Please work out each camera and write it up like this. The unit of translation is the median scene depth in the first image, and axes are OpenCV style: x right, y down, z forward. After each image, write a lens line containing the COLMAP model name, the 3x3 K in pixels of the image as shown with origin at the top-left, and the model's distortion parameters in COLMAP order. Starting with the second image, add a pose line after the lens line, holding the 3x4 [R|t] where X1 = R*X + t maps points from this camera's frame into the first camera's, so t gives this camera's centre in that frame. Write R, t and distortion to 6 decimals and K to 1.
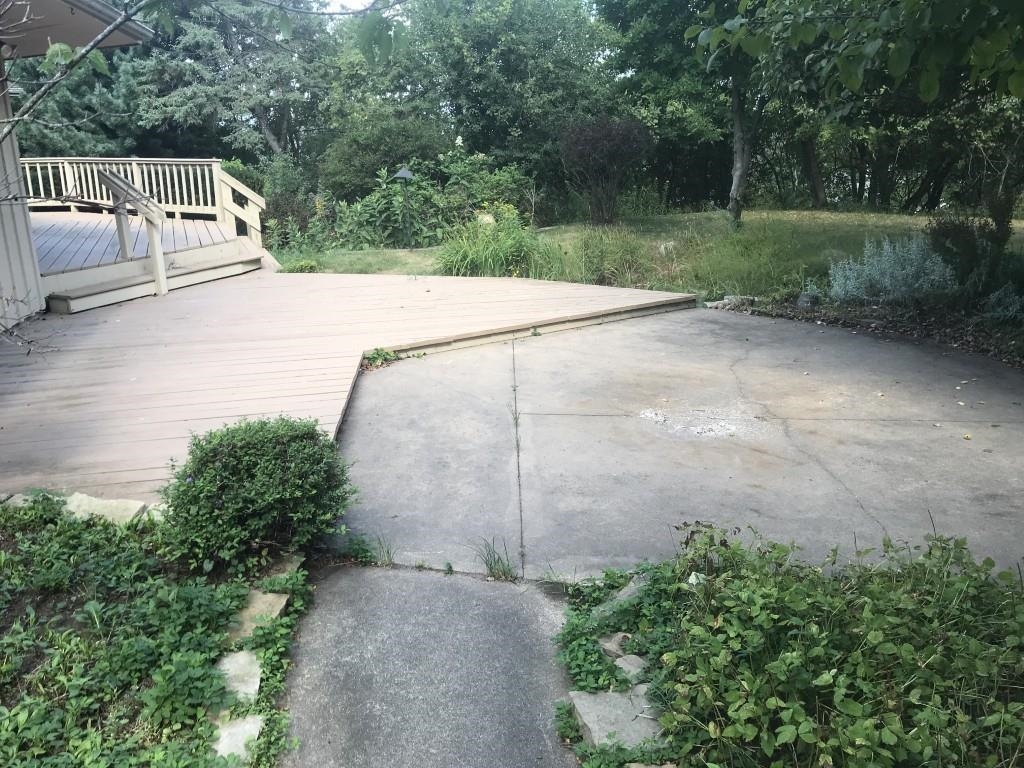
lens RADIAL K [[833.4, 0, 509.1], [0, 833.4, 381.6], [0, 0, 1]] dist [0.035110, 0.004934]
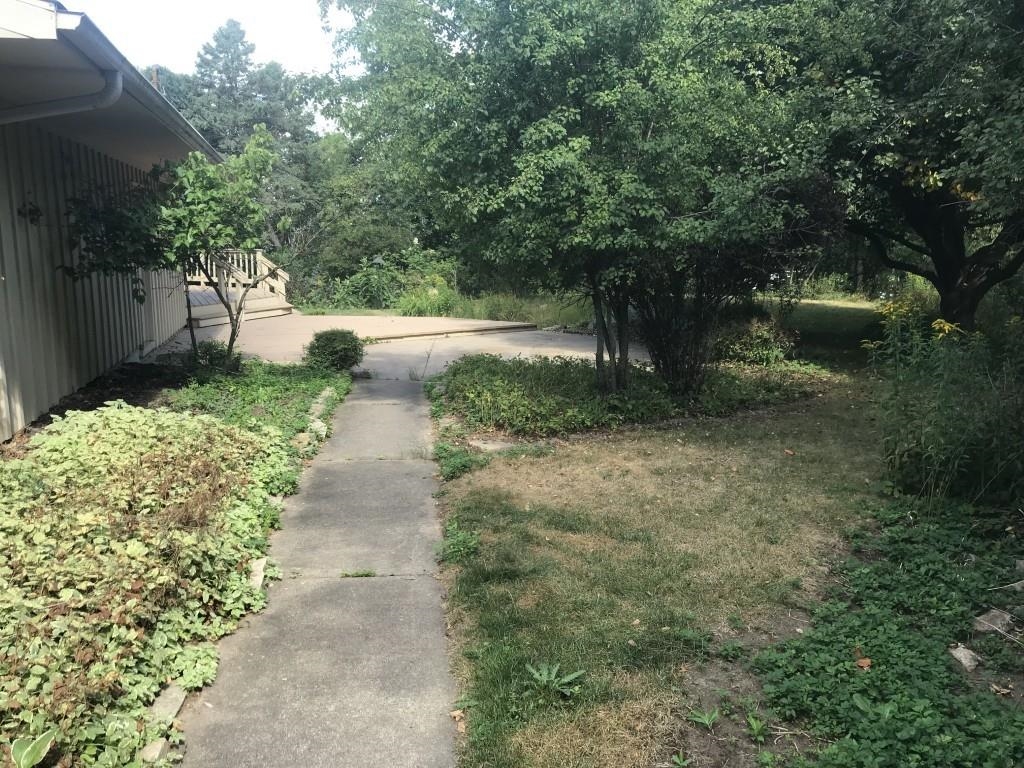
lens RADIAL K [[833.4, 0, 513.6], [0, 833.4, 387.1], [0, 0, 1]] dist [0.035110, 0.004934]
pose [[0.998792, 0.010525, 0.048001, 0.048342], [-0.005253, 0.994065, -0.108656, 0.140490], [-0.048860, 0.108273, 0.992920, -0.486916]]
